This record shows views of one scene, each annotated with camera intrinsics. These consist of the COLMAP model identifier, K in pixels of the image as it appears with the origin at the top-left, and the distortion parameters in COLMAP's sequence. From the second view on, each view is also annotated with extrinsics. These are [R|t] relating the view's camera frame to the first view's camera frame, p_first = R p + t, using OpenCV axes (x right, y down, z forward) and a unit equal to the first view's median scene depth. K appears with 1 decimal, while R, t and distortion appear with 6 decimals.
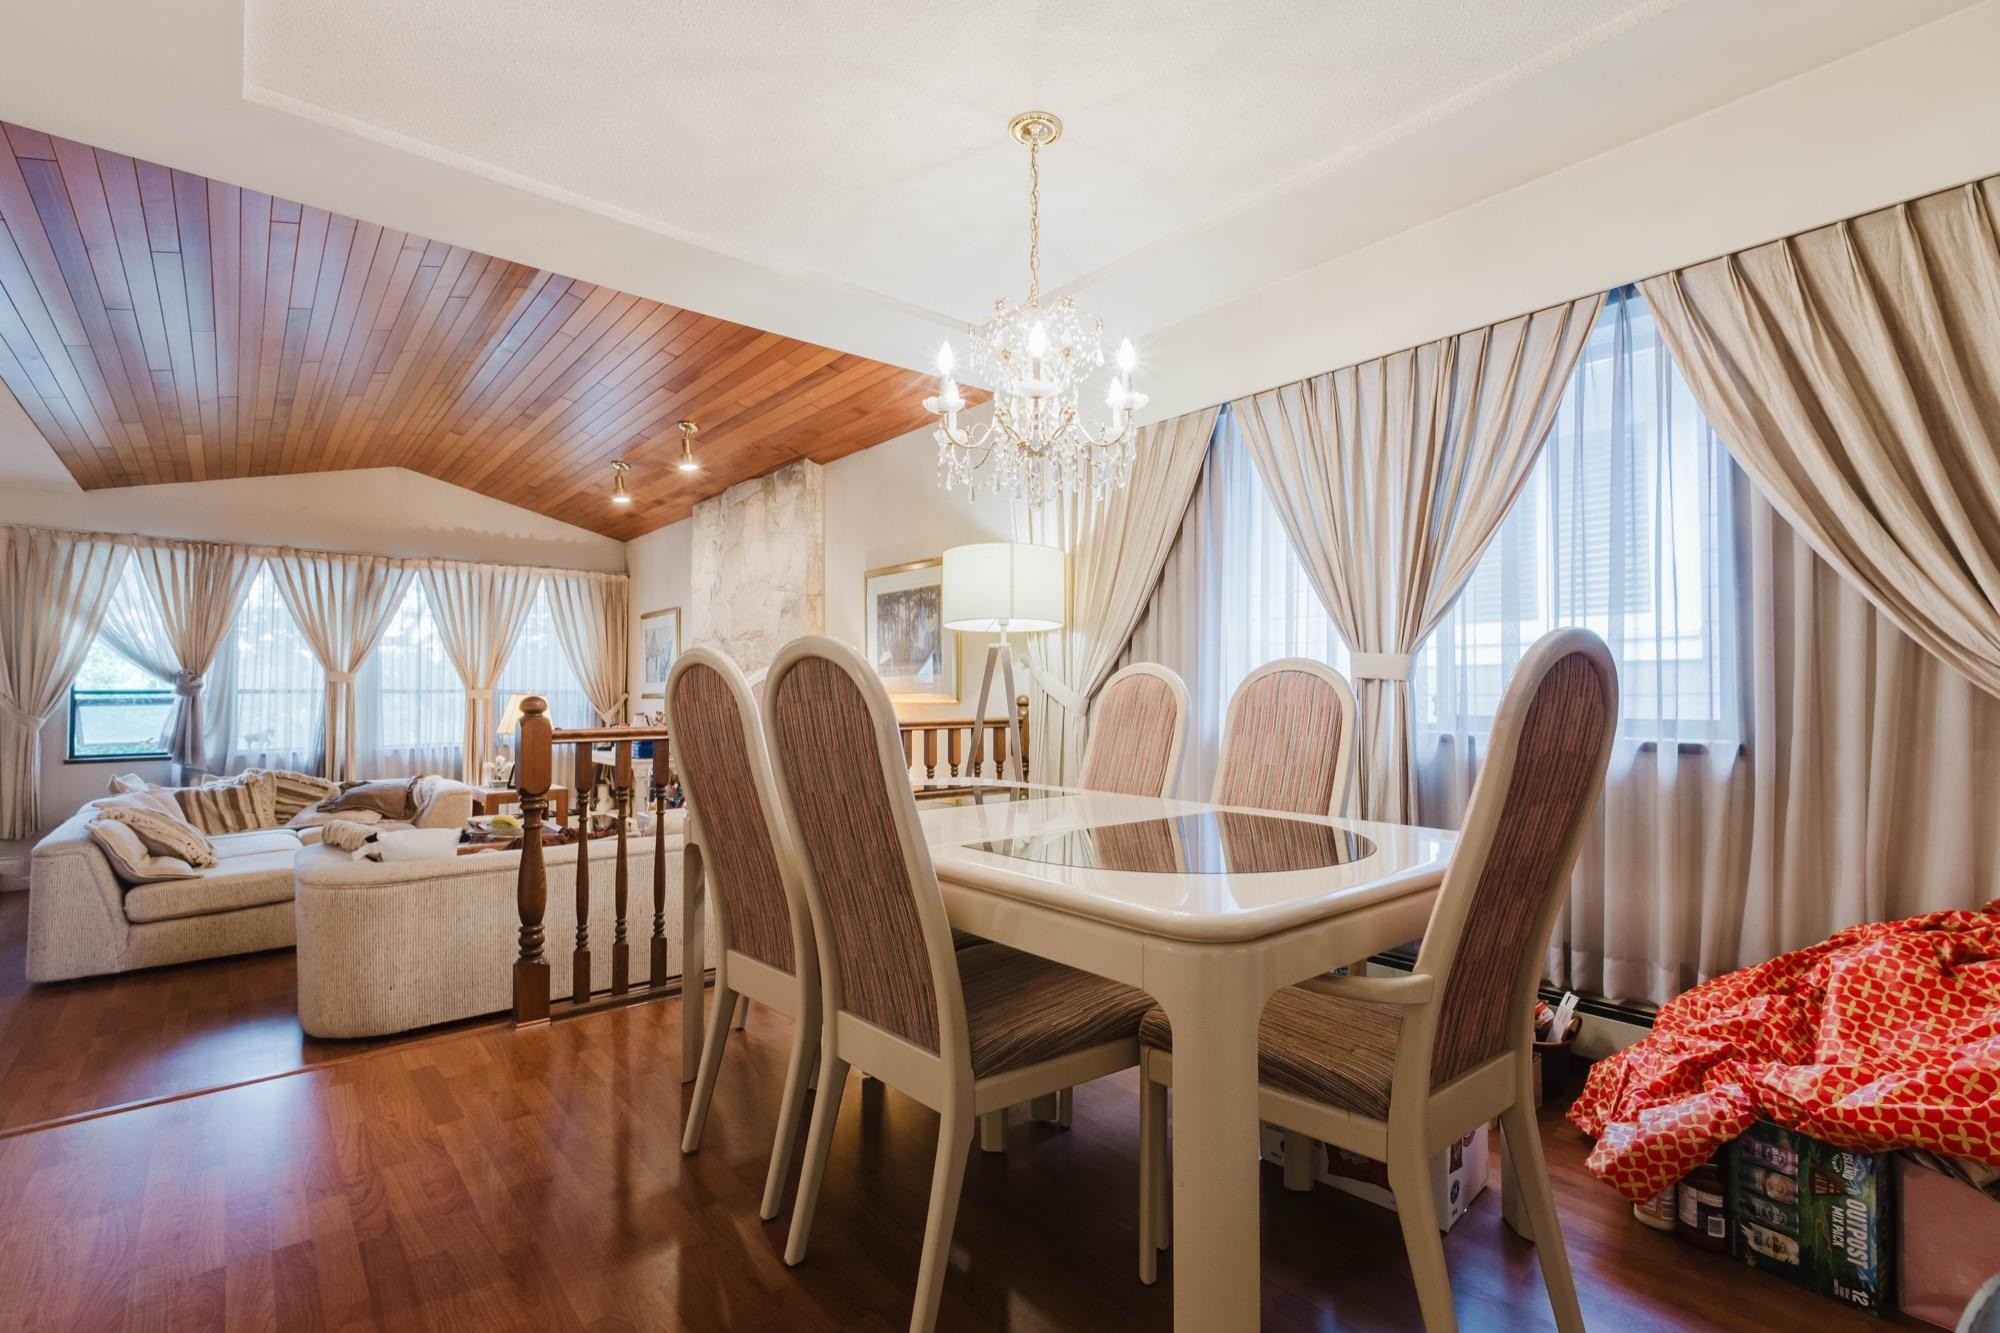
lens RADIAL K [[900.8, 0, 1002.5], [0, 900.8, 673.8], [0, 0, 1]] dist [0.000048, -0.000389]
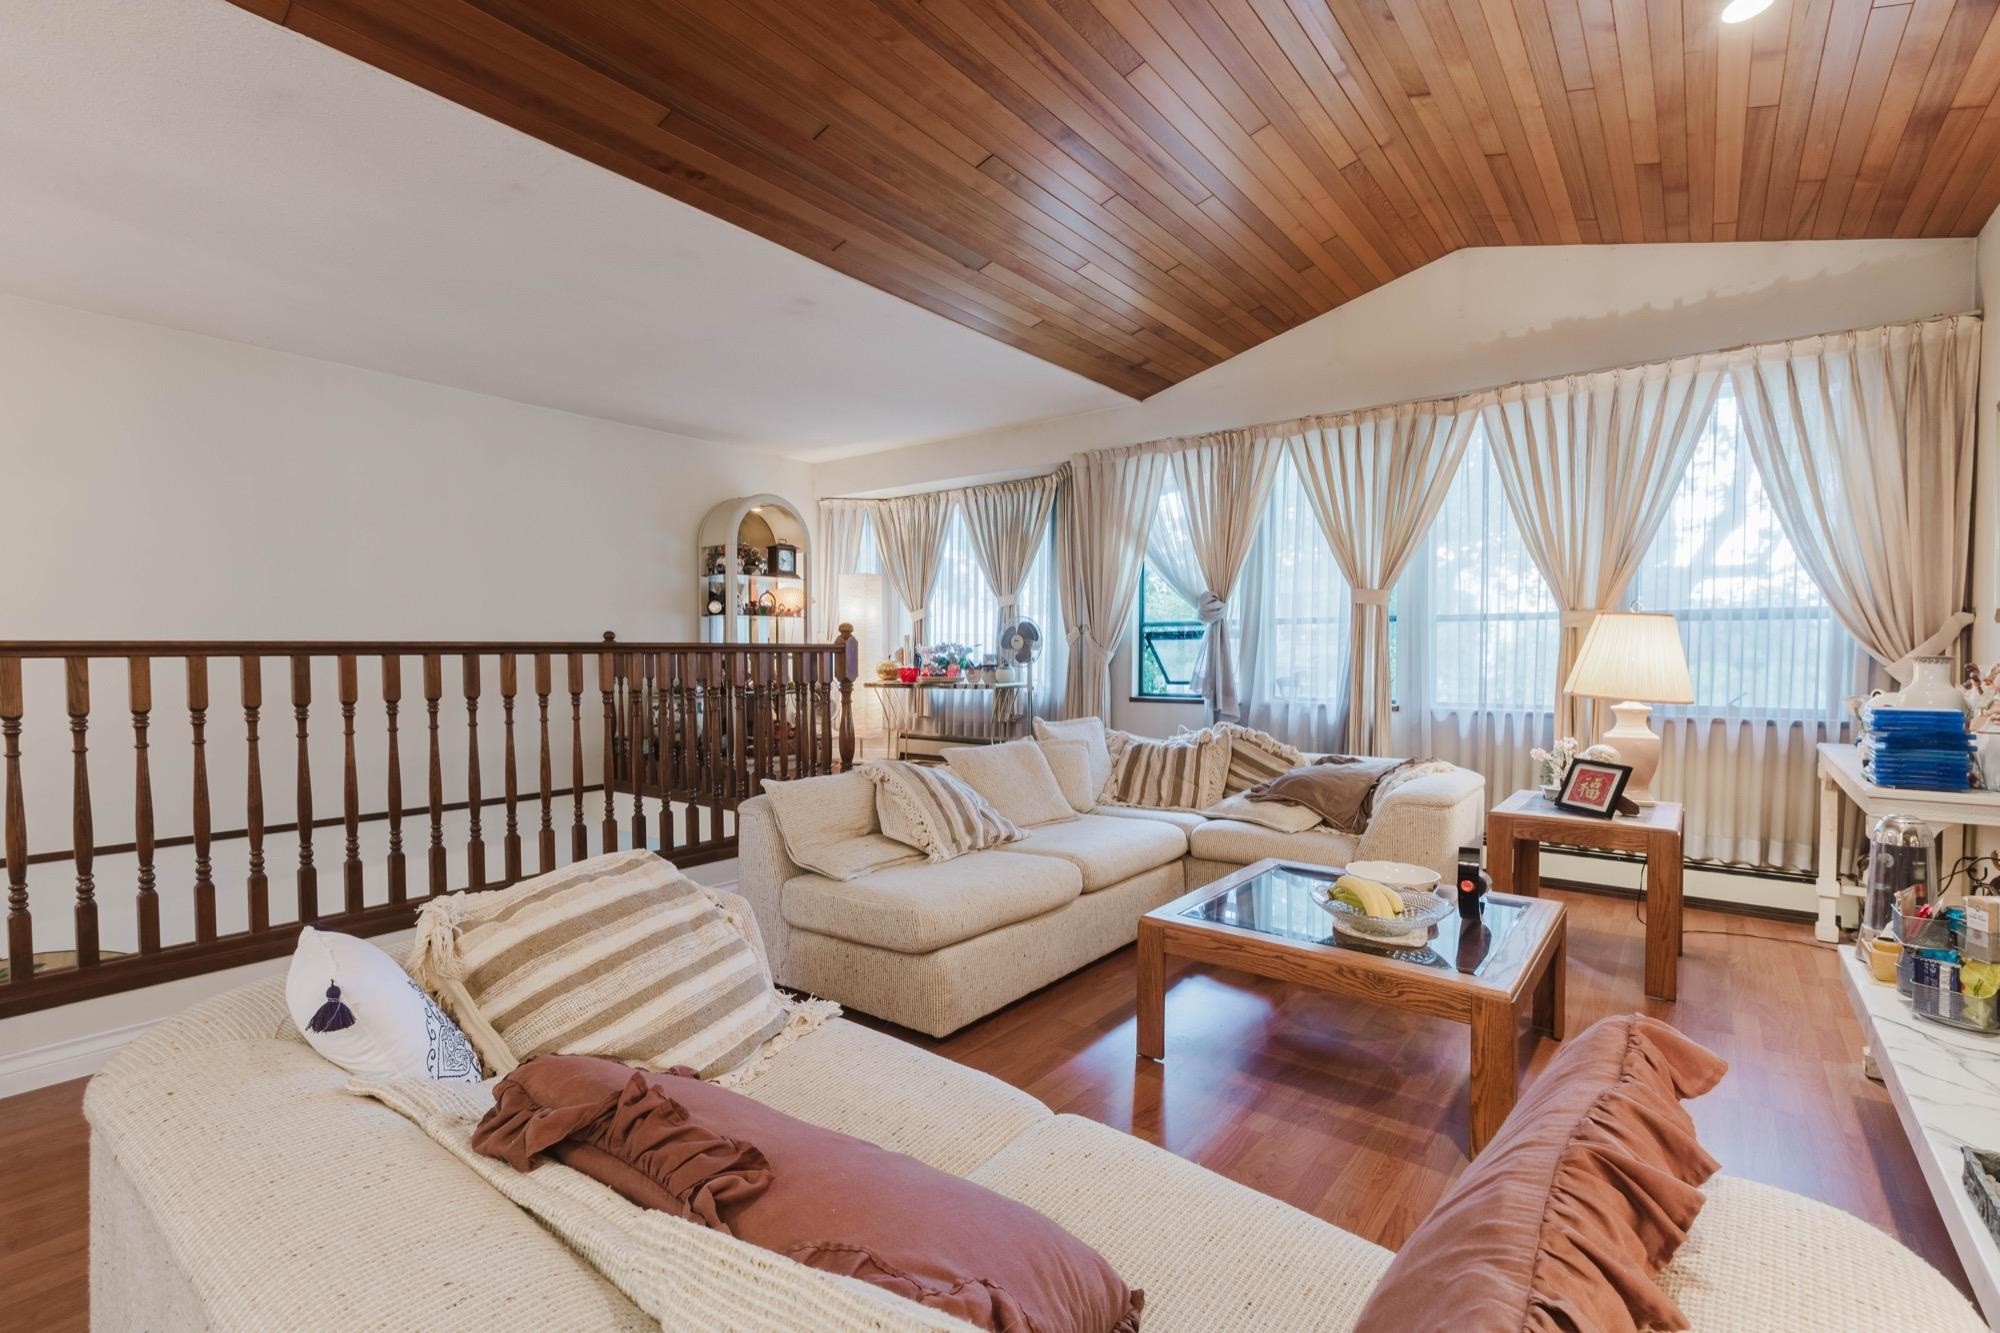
lens RADIAL K [[900.8, 0, 1009.0], [0, 900.8, 665.7], [0, 0, 1]] dist [0.000048, -0.000389]
pose [[0.205749, 0.019066, -0.978419, -0.149362], [0.017247, 0.999584, 0.023106, 0.037959], [0.978453, -0.021629, 0.205334, 0.655517]]
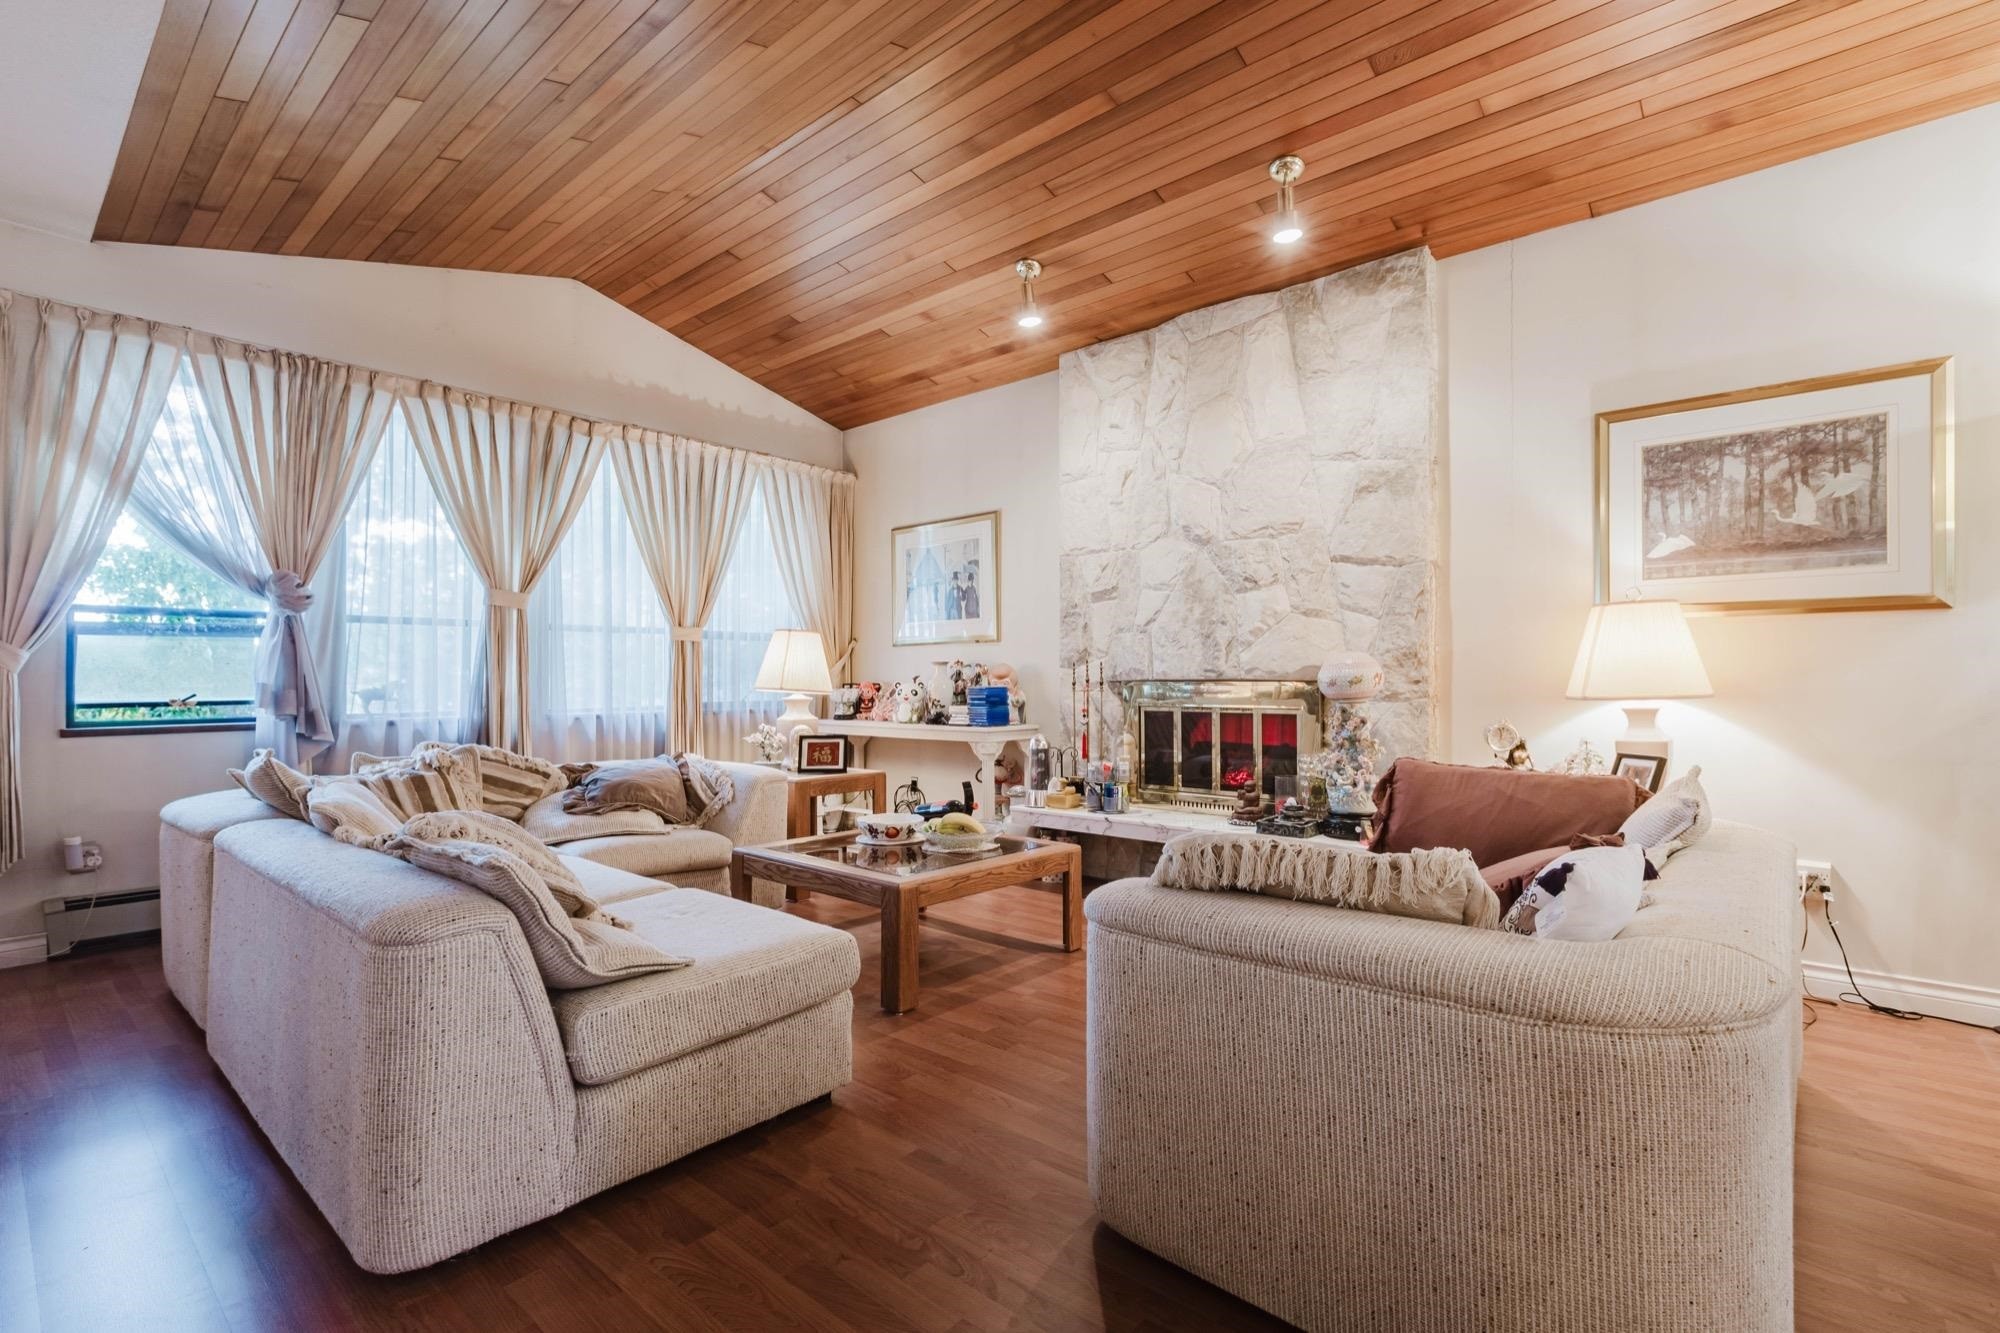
lens RADIAL K [[900.8, 0, 1002.3], [0, 900.8, 674.2], [0, 0, 1]] dist [0.000048, -0.000389]
pose [[0.988490, 0.002152, 0.151271, -0.535115], [-0.004142, 0.999909, 0.012842, 0.050277], [-0.151229, -0.013321, 0.988409, 0.357818]]
